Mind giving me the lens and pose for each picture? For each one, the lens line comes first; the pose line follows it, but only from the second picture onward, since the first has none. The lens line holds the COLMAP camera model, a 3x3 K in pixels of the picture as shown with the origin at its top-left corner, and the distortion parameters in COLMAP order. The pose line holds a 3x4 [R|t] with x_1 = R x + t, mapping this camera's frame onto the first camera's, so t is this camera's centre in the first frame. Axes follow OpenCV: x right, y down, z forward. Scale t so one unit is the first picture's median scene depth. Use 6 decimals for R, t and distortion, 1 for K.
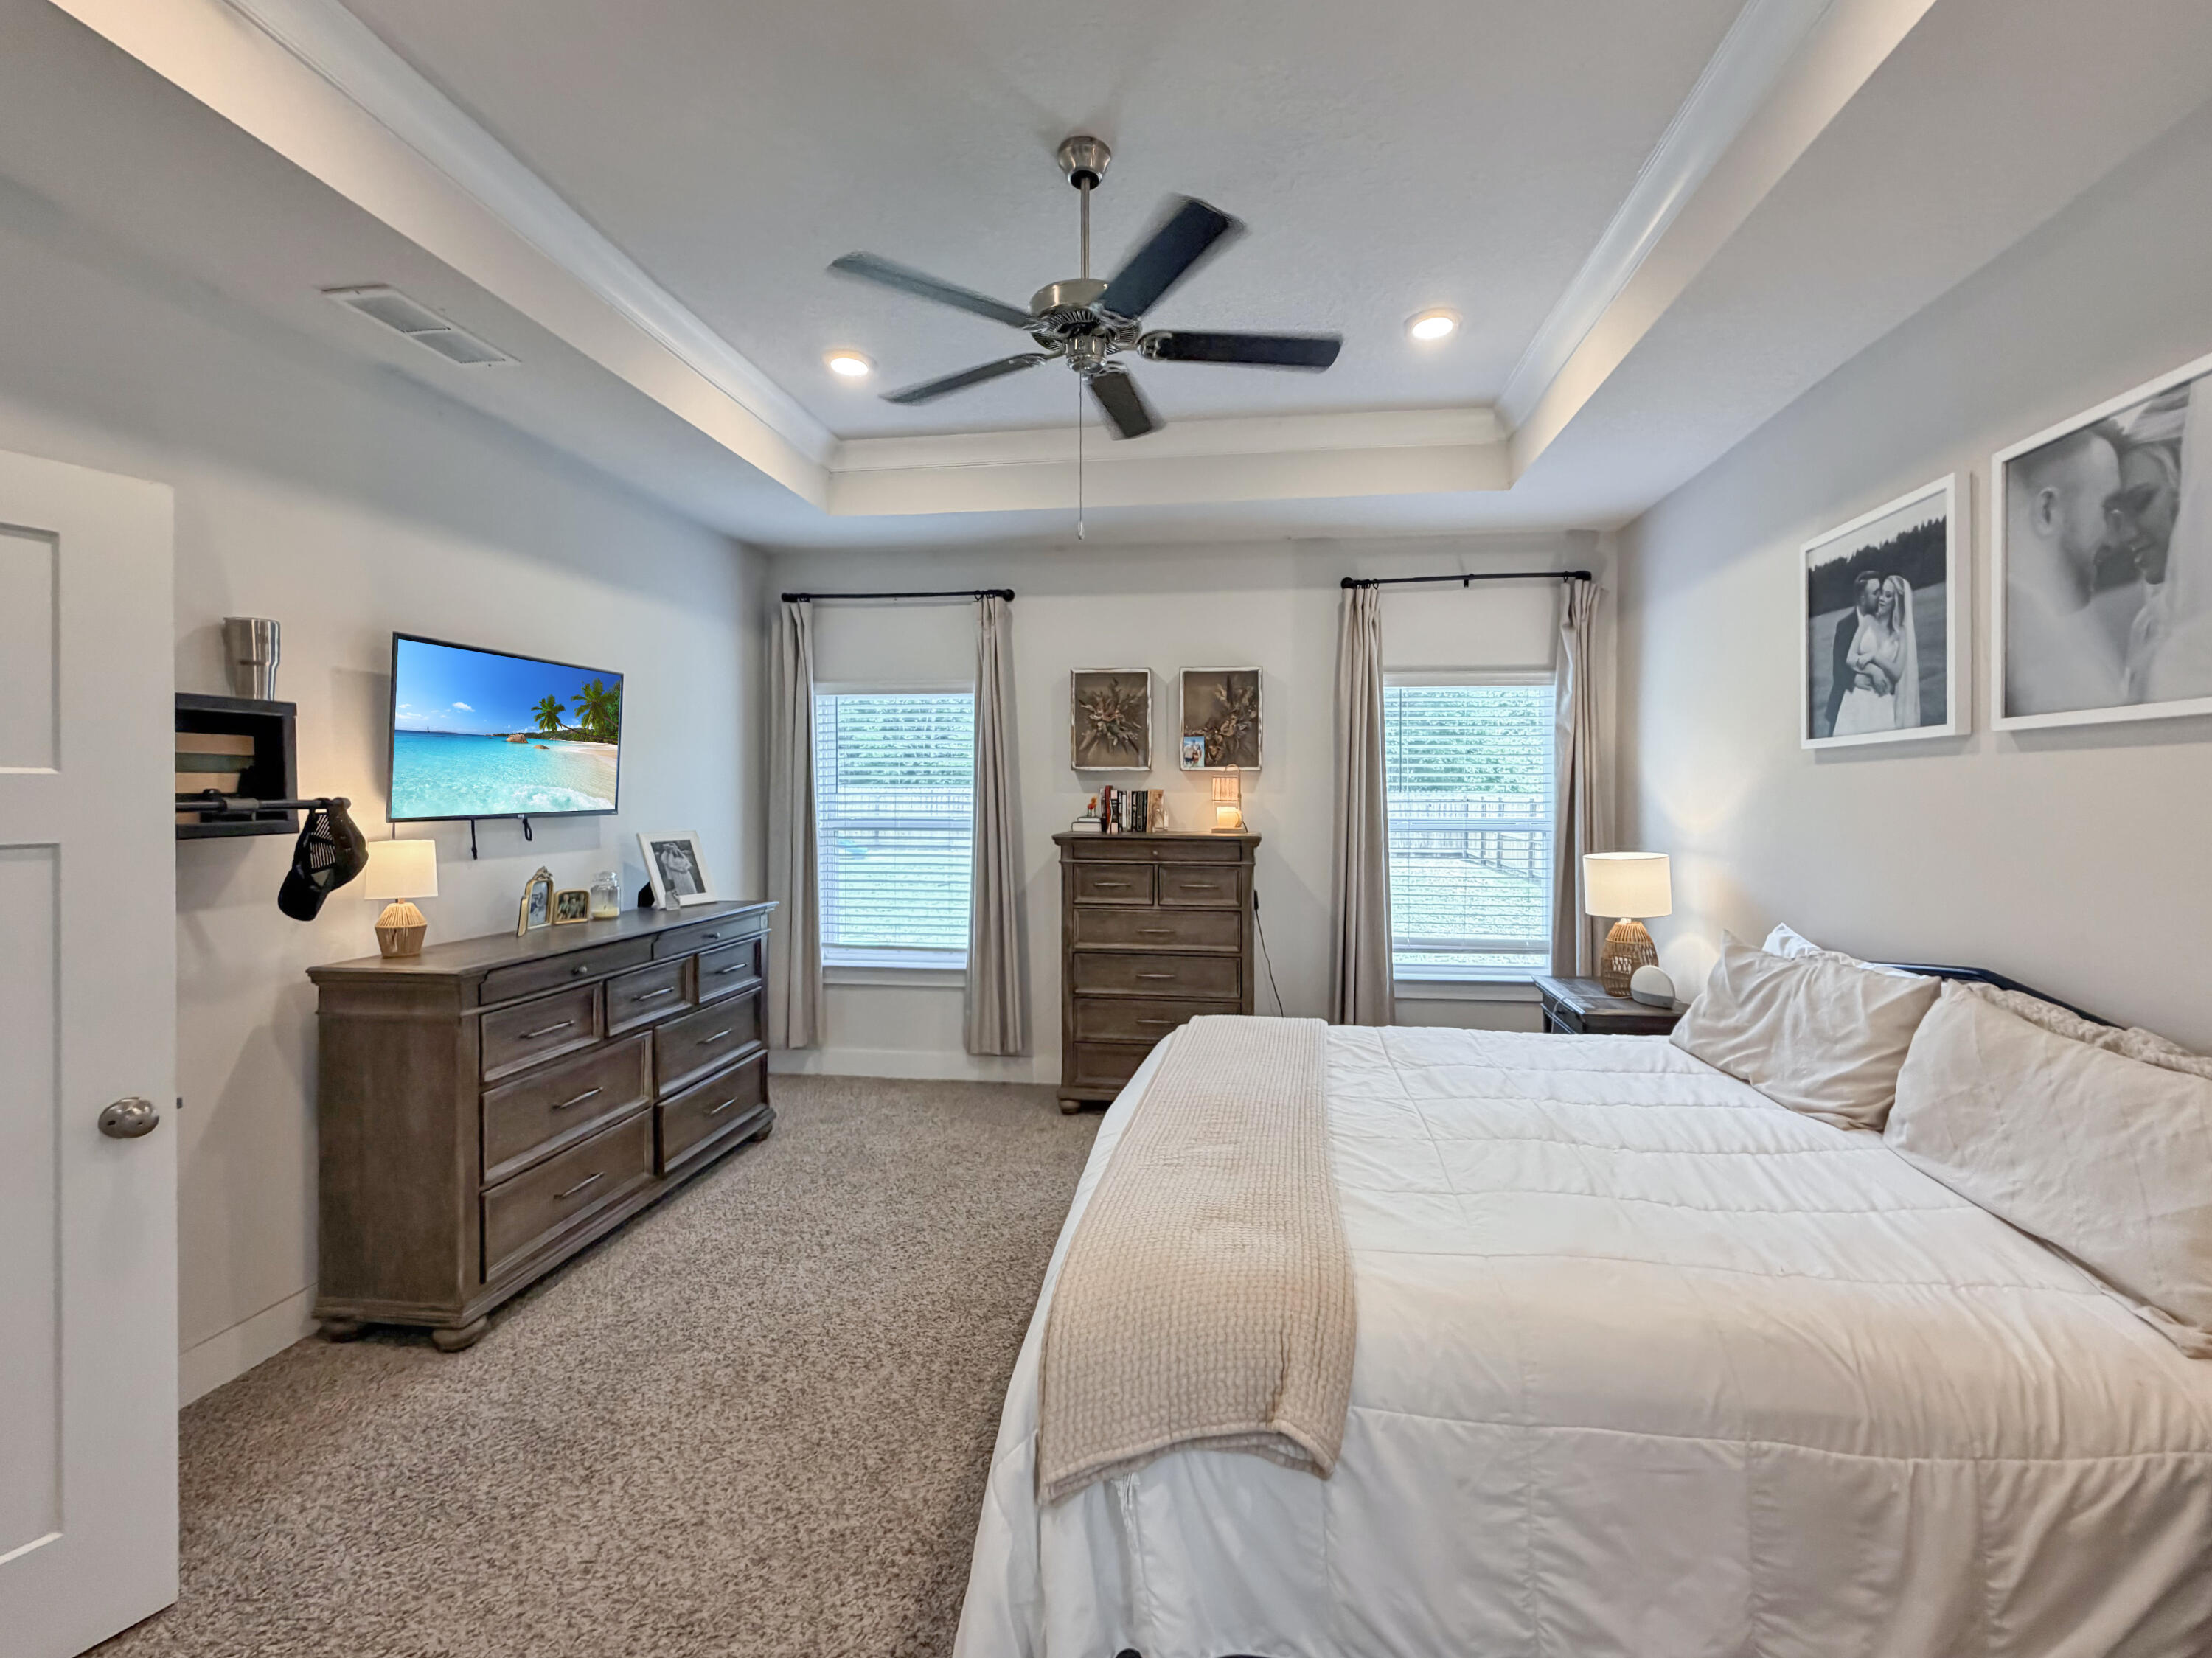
lens RADIAL K [[945.3, 0, 1147.2], [0, 945.3, 790.1], [0, 0, 1]] dist [0.001553, 0.000312]
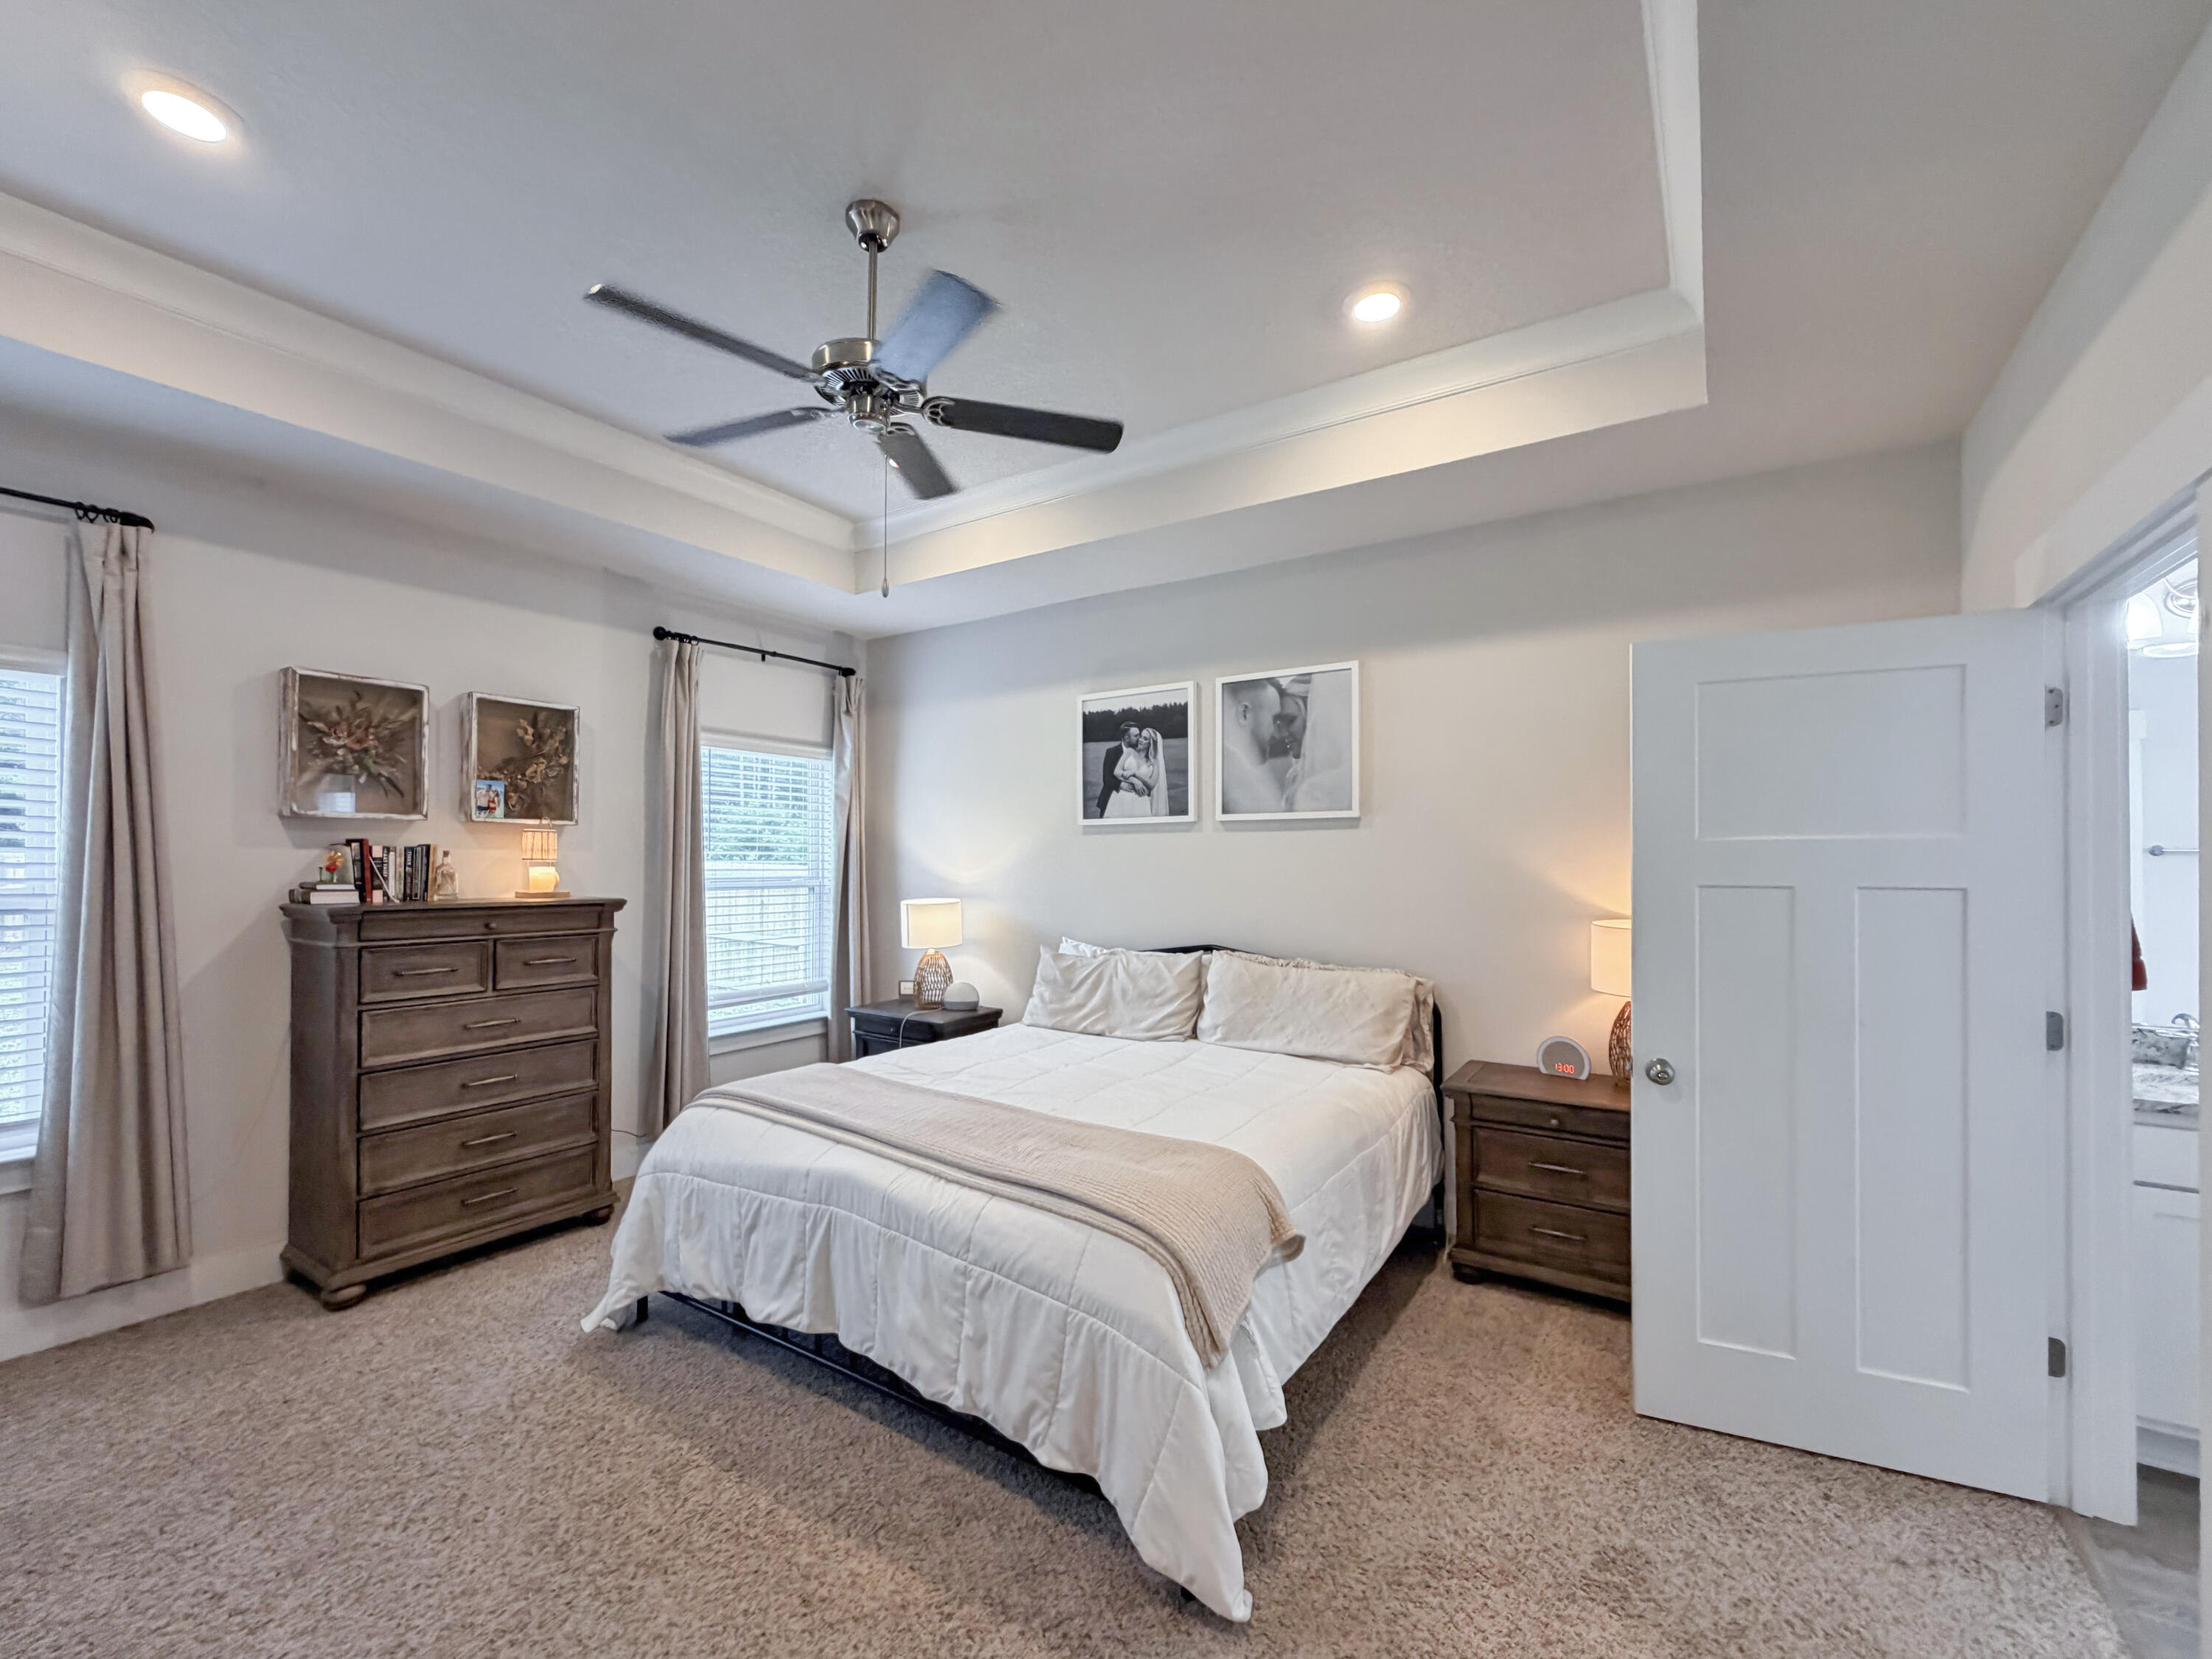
lens RADIAL K [[945.4, 0, 1104.6], [0, 945.4, 839.5], [0, 0, 1]] dist [0.001553, 0.000312]
pose [[0.428974, 0.019550, 0.903105, -0.755212], [-0.004717, 0.999801, -0.019403, 0.011990], [-0.903304, 0.004064, 0.428981, 0.300306]]
